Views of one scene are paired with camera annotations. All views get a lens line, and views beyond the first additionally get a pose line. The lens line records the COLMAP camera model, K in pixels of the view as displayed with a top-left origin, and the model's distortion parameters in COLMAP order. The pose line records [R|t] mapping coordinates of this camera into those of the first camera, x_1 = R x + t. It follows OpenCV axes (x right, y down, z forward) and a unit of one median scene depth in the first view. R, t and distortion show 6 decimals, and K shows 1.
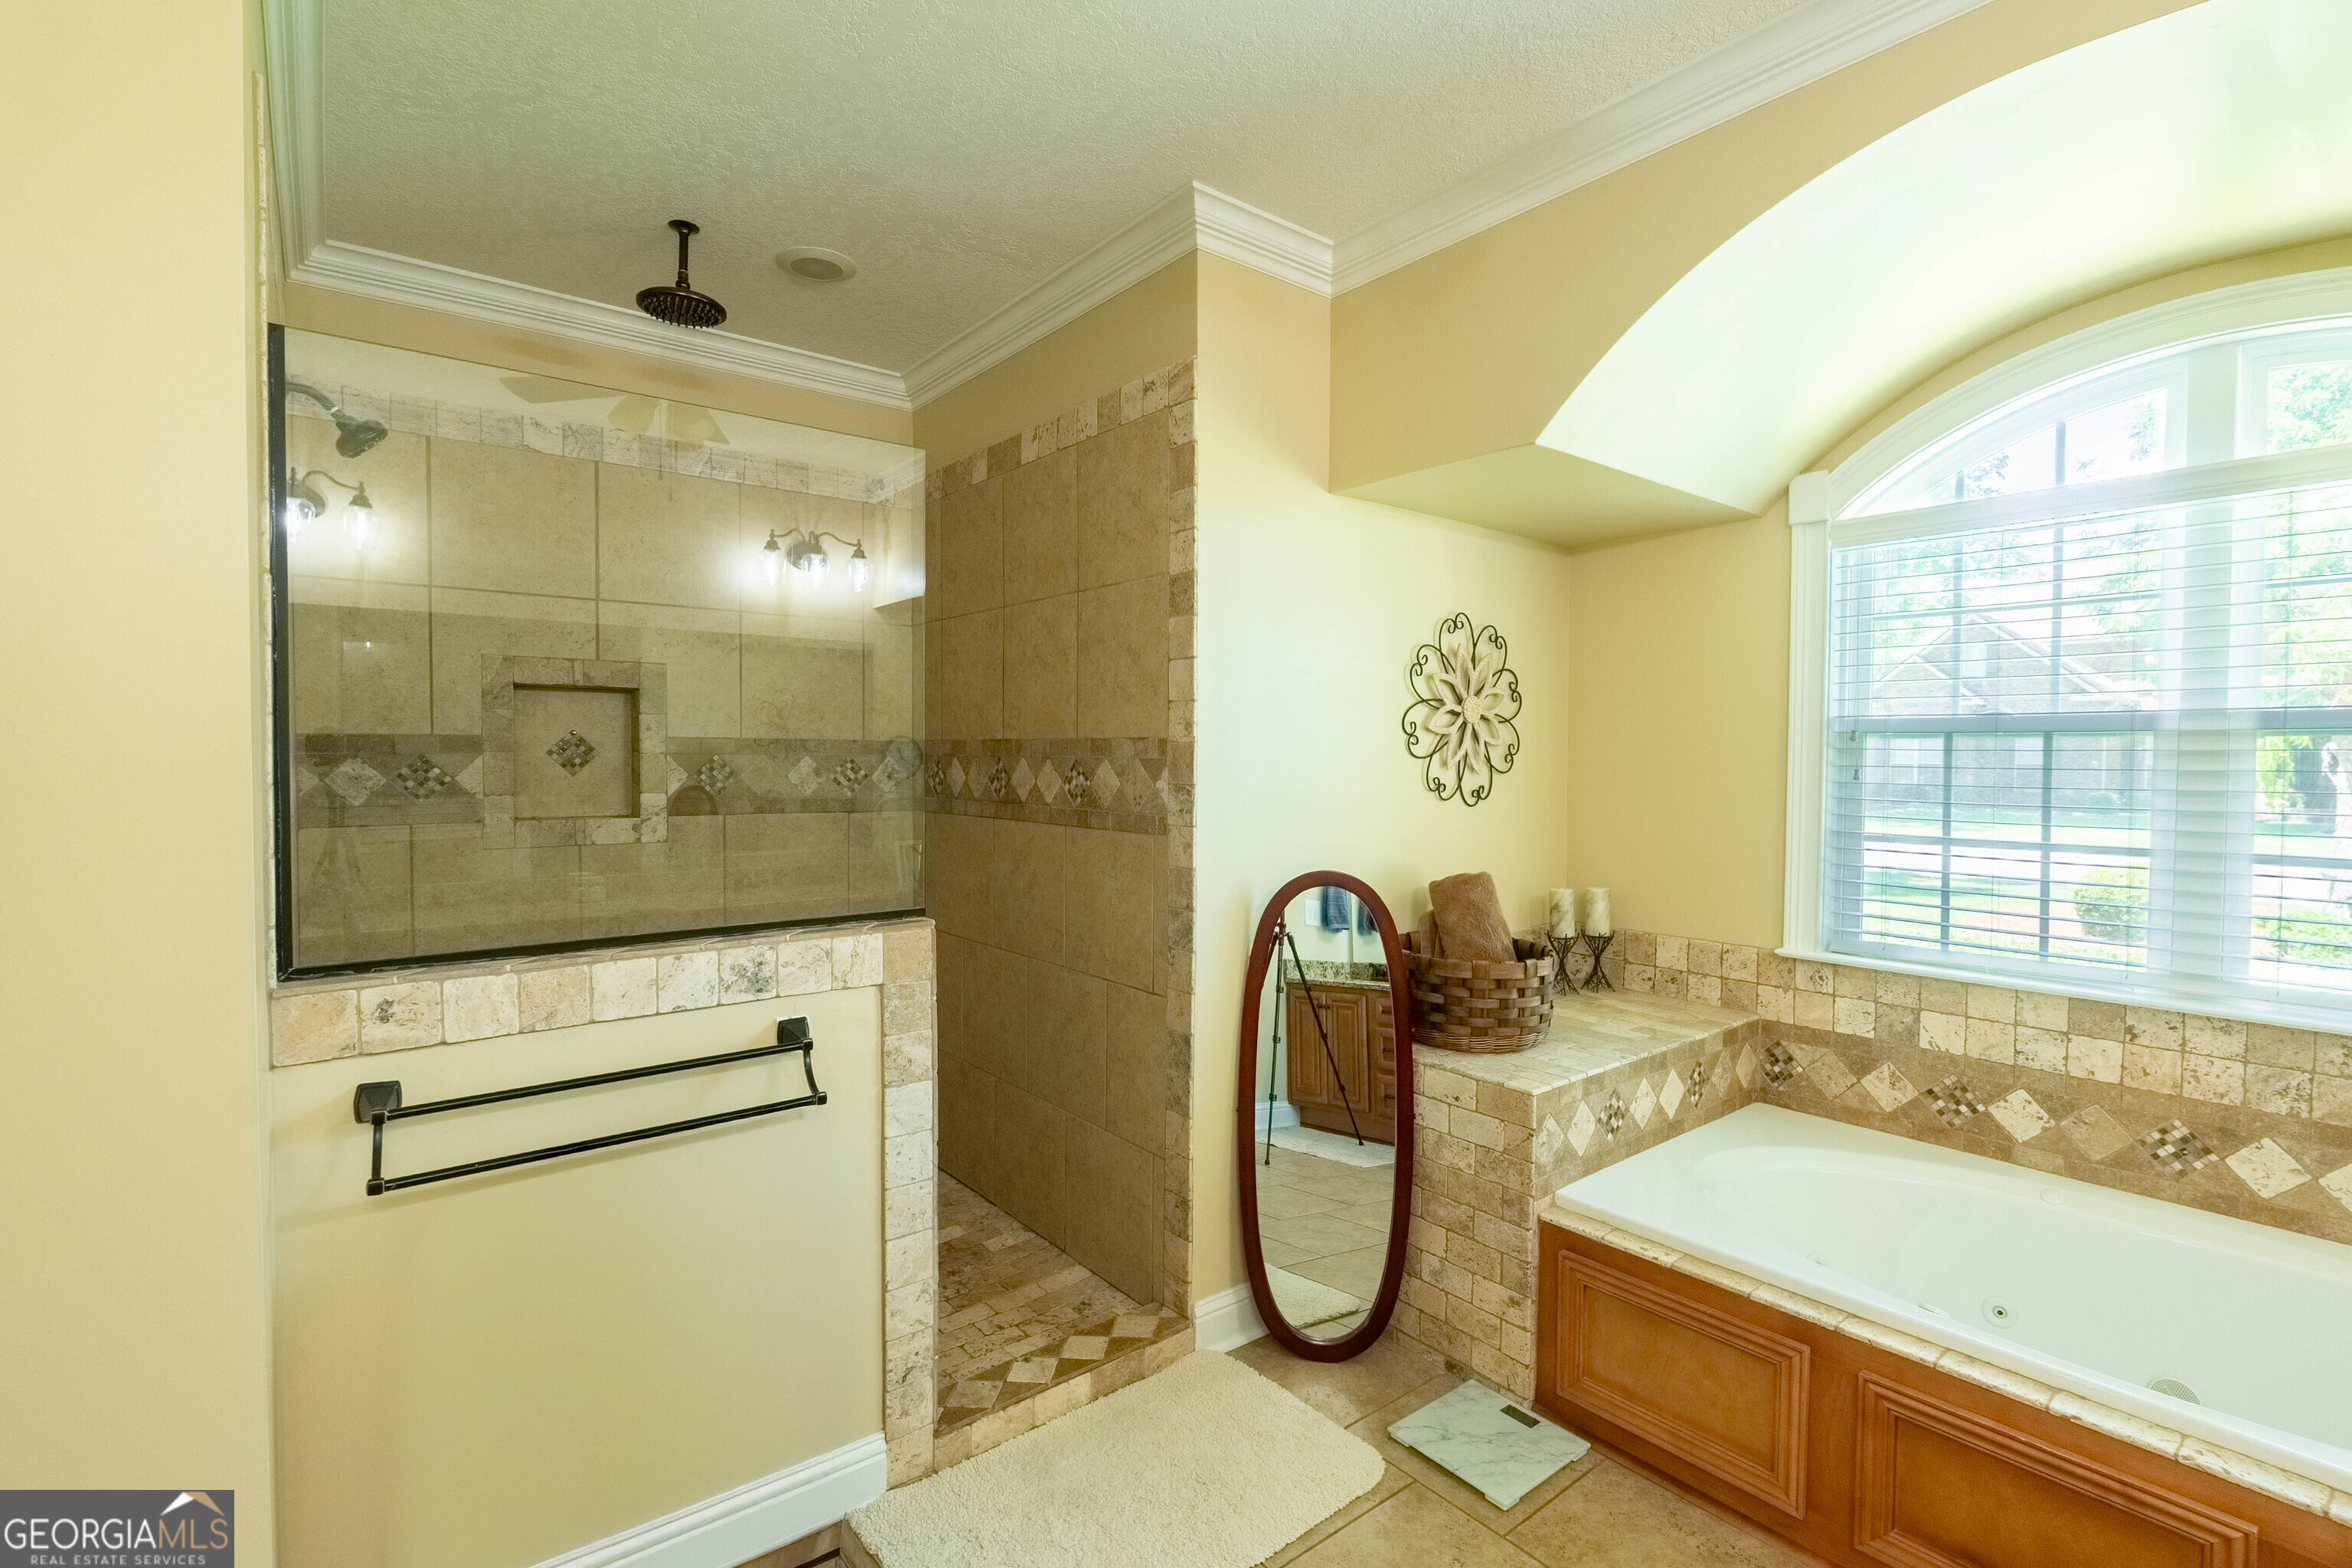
lens RADIAL K [[1094.8, 0, 1178.9], [0, 1094.8, 787.0], [0, 0, 1]] dist [-0.003714, -0.001230]
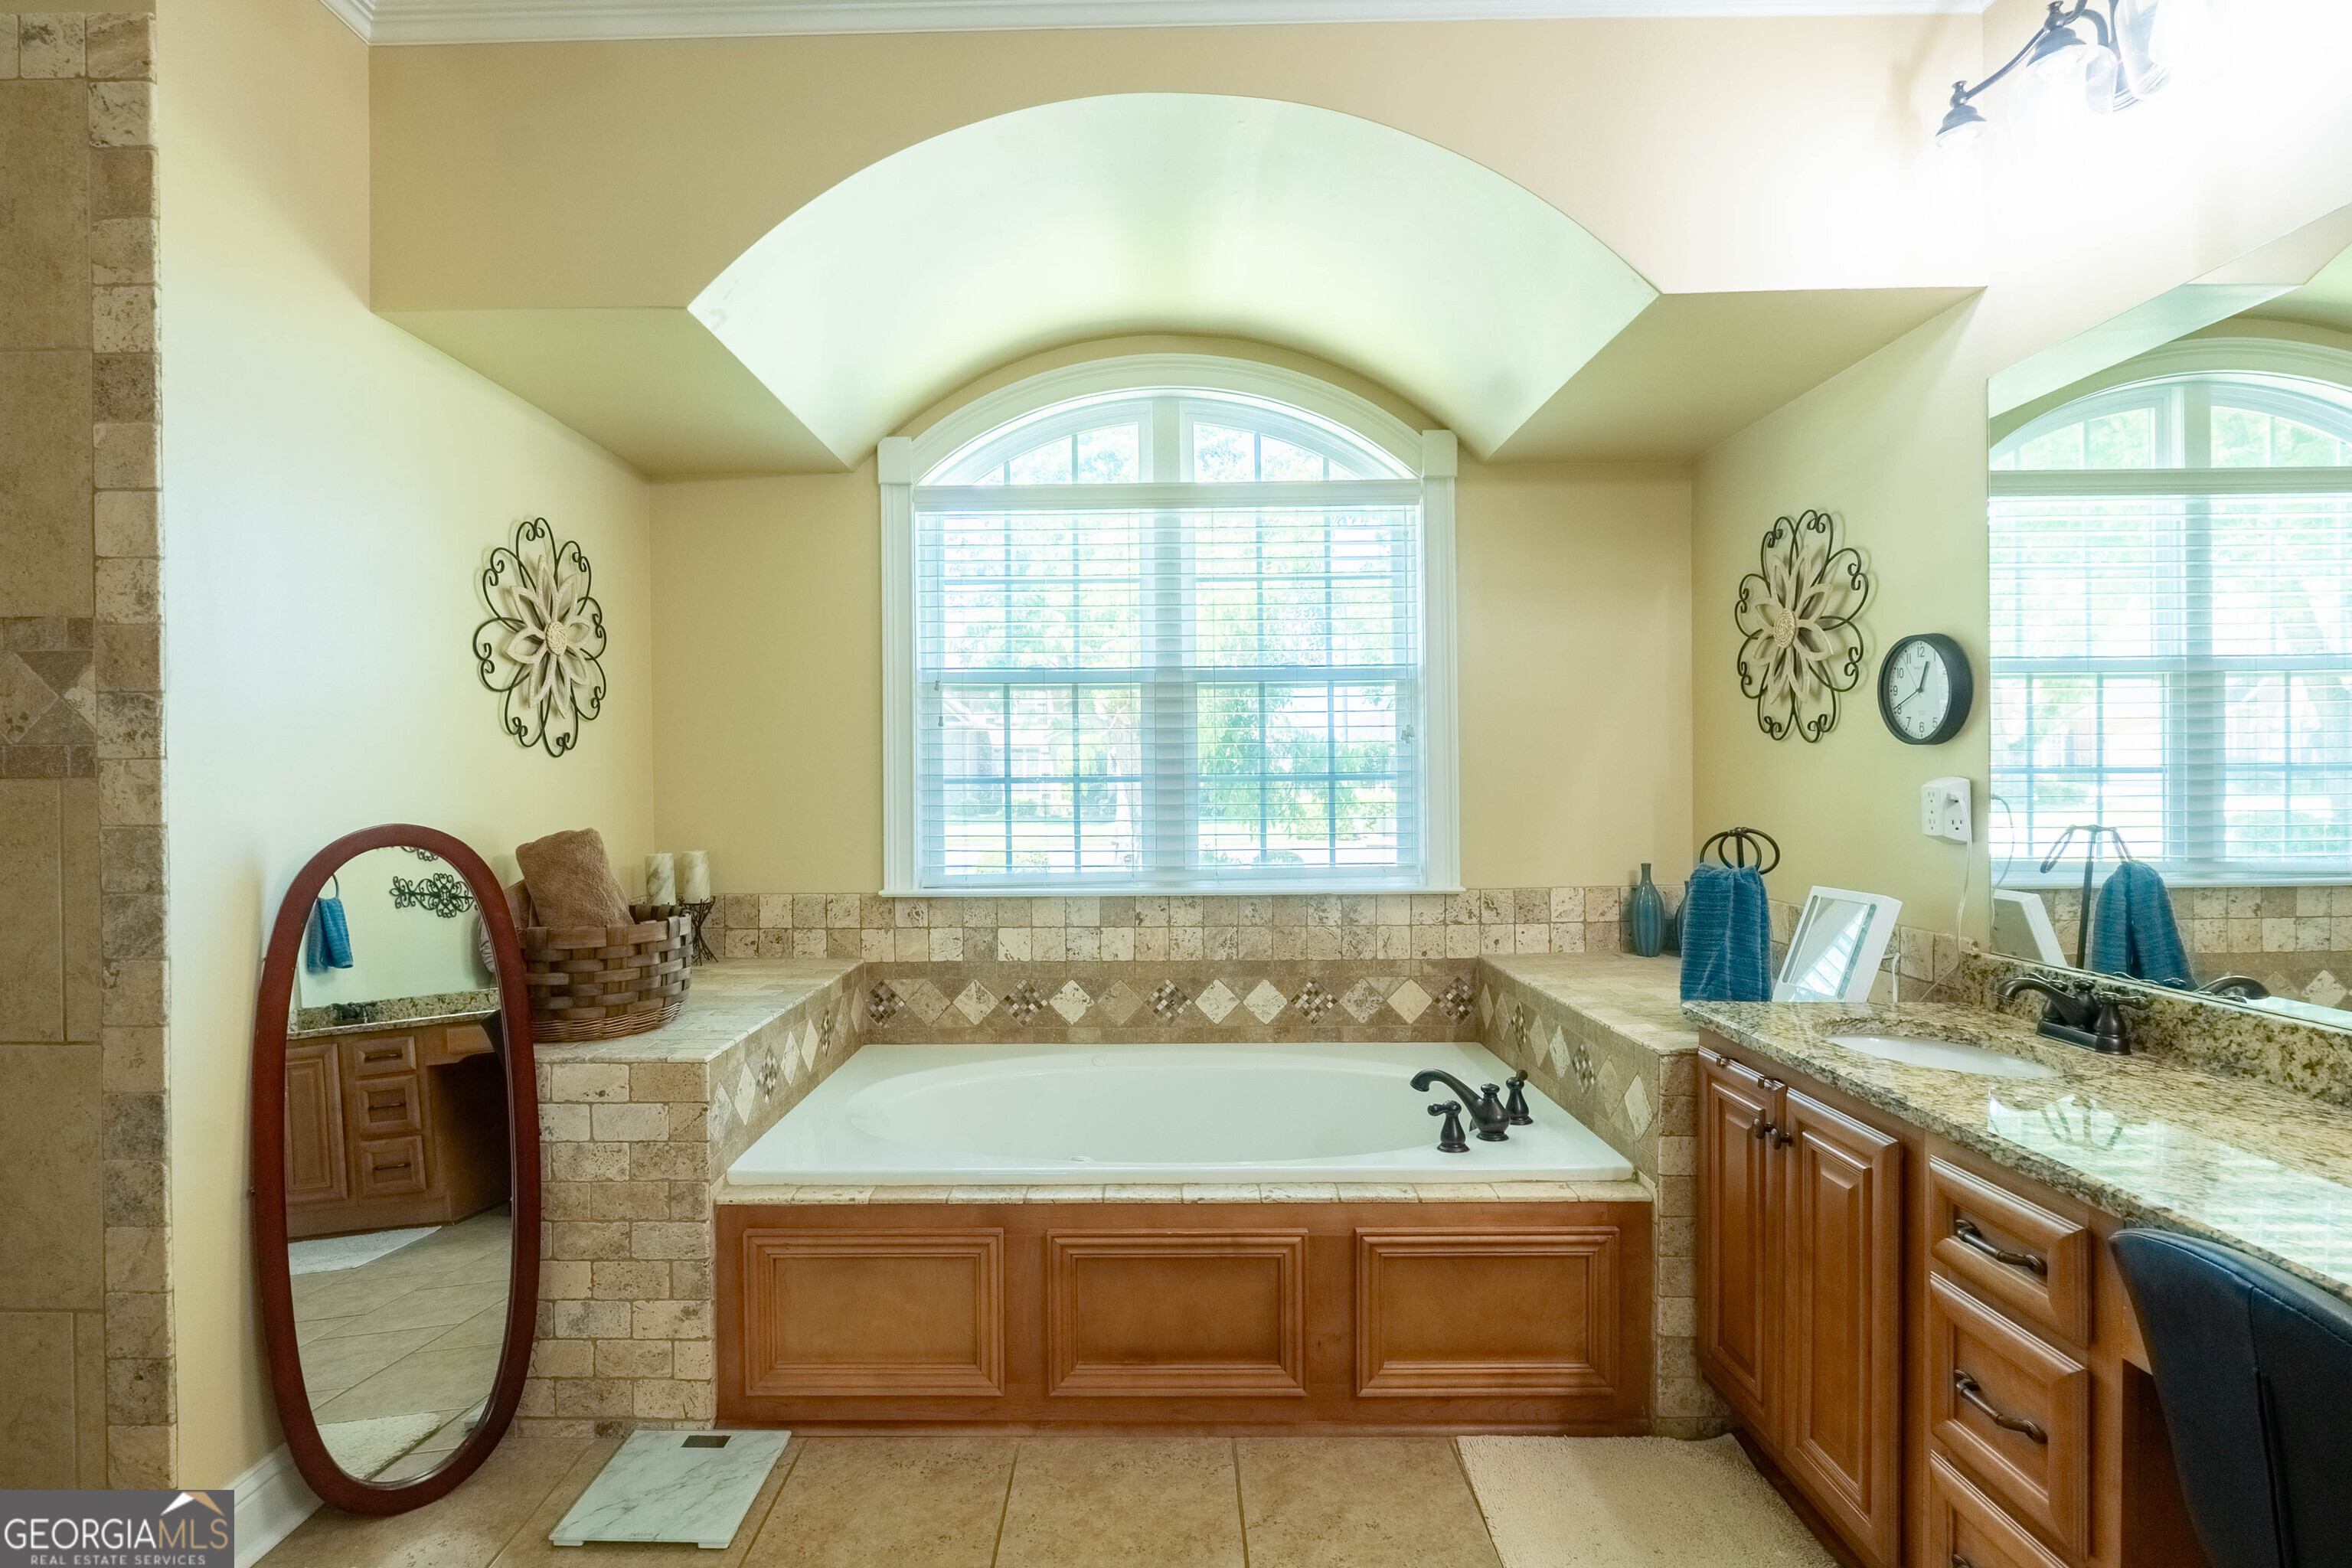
lens RADIAL K [[1111.0, 0, 1164.8], [0, 1111.0, 784.3], [0, 0, 1]] dist [-0.005568, 0.000430]
pose [[0.628378, -0.019665, 0.777660, -0.116246], [0.040227, 0.999164, -0.007239, 0.077026], [-0.776867, 0.035832, 0.628644, 0.147378]]
